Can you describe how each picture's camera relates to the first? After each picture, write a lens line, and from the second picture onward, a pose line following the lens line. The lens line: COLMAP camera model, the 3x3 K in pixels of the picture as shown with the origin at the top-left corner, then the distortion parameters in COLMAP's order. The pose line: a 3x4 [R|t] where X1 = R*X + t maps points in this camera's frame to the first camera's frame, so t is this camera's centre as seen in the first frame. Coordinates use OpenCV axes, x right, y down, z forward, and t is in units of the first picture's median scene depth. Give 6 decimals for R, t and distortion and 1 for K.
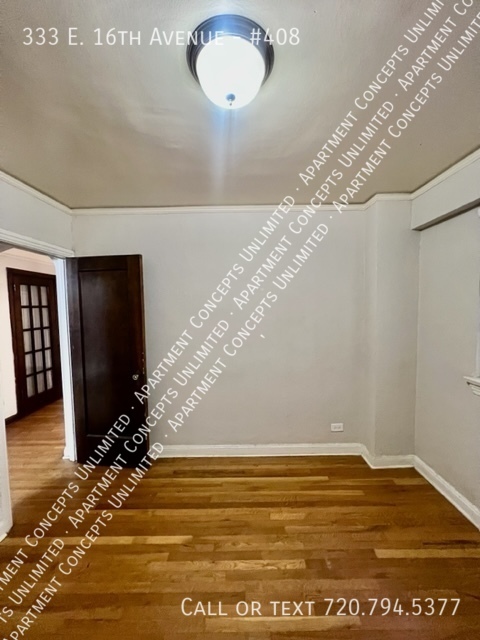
lens RADIAL K [[255.9, 0, 242.1], [0, 255.9, 320.3], [0, 0, 1]] dist [0.000168, 0.000047]
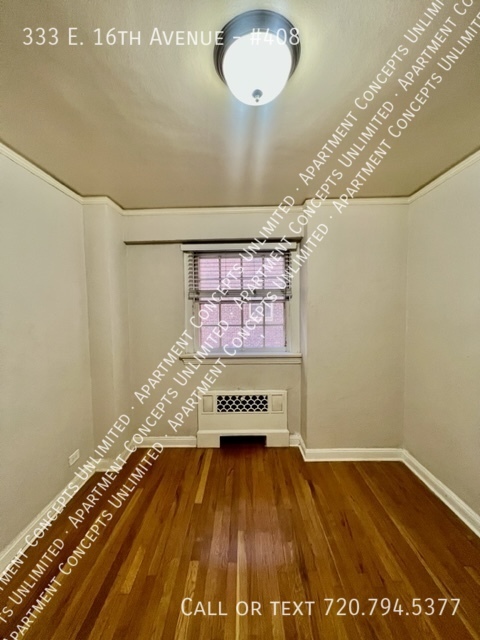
lens RADIAL K [[255.9, 0, 240.3], [0, 255.9, 319.5], [0, 0, 1]] dist [0.000168, 0.000047]
pose [[0.006926, -0.034382, 0.999385, -0.619034], [0.075298, 0.996589, 0.033764, -0.008667], [-0.997137, 0.075018, 0.009491, 0.636308]]
